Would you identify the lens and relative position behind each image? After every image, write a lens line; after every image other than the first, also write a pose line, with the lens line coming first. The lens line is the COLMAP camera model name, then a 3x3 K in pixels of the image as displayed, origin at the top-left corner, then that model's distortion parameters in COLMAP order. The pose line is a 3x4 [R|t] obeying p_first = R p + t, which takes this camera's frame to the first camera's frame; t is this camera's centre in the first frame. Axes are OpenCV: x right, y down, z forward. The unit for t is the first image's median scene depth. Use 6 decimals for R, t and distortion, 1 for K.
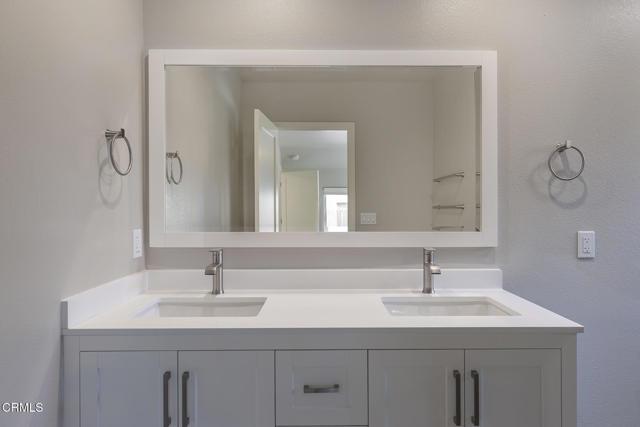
lens RADIAL K [[406.7, 0, 320.4], [0, 406.7, 211.8], [0, 0, 1]] dist [-0.001309, -0.000130]
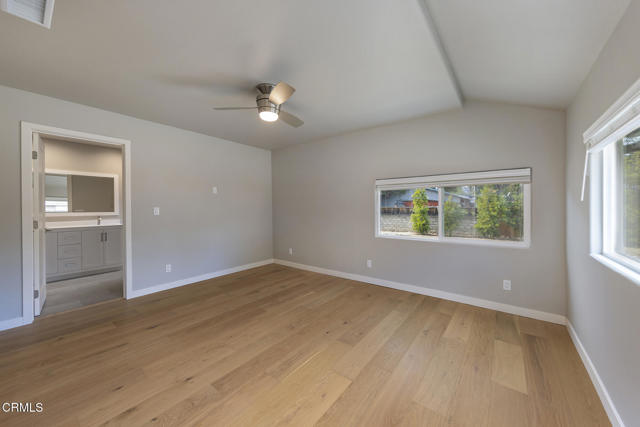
lens RADIAL K [[237.4, 0, 321.4], [0, 237.4, 210.9], [0, 0, 1]] dist [0.001030, 0.000058]
pose [[0.620655, -0.008096, 0.784042, -0.290580], [0.009617, 0.999950, 0.002712, 0.052333], [-0.784025, 0.005857, 0.620702, -2.675403]]
